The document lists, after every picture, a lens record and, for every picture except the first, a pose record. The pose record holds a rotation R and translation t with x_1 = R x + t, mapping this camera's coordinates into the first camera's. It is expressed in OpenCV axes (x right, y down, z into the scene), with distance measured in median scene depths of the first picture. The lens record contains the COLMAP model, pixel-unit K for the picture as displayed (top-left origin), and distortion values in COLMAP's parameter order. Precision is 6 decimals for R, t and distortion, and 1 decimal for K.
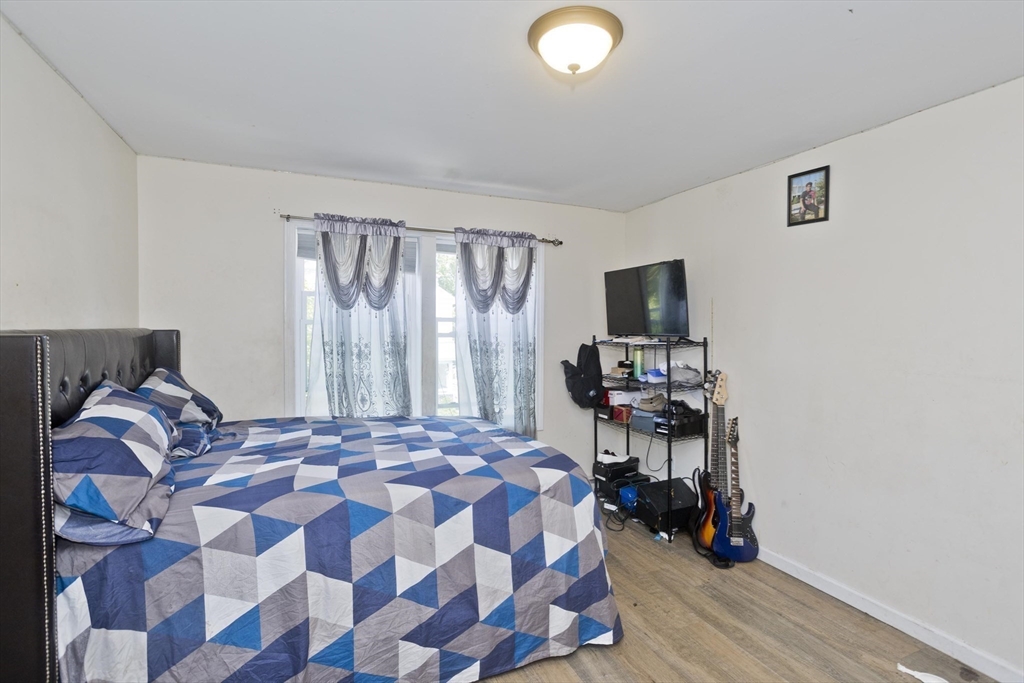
lens RADIAL K [[491.8, 0, 512.9], [0, 491.8, 337.7], [0, 0, 1]] dist [-0.059002, 0.032050]
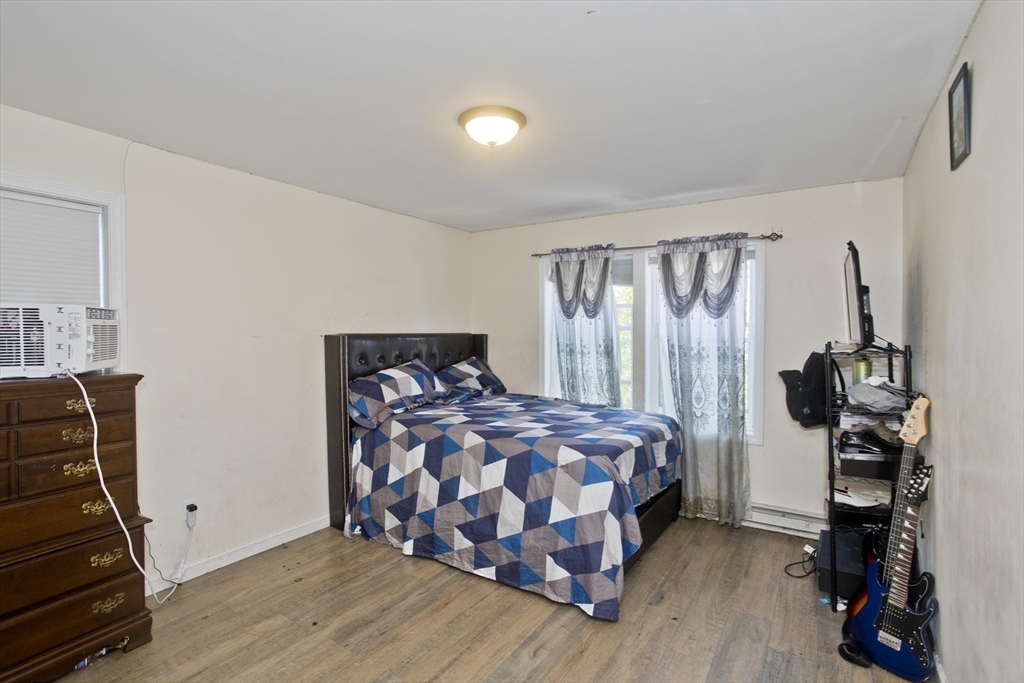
lens RADIAL K [[491.8, 0, 512.9], [0, 491.8, 337.7], [0, 0, 1]] dist [-0.059002, 0.032050]
pose [[0.539883, 0.007541, -0.841706, 0.682850], [-0.017027, 0.999853, -0.001964, -0.001365], [0.841568, 0.015392, 0.539932, 0.152861]]
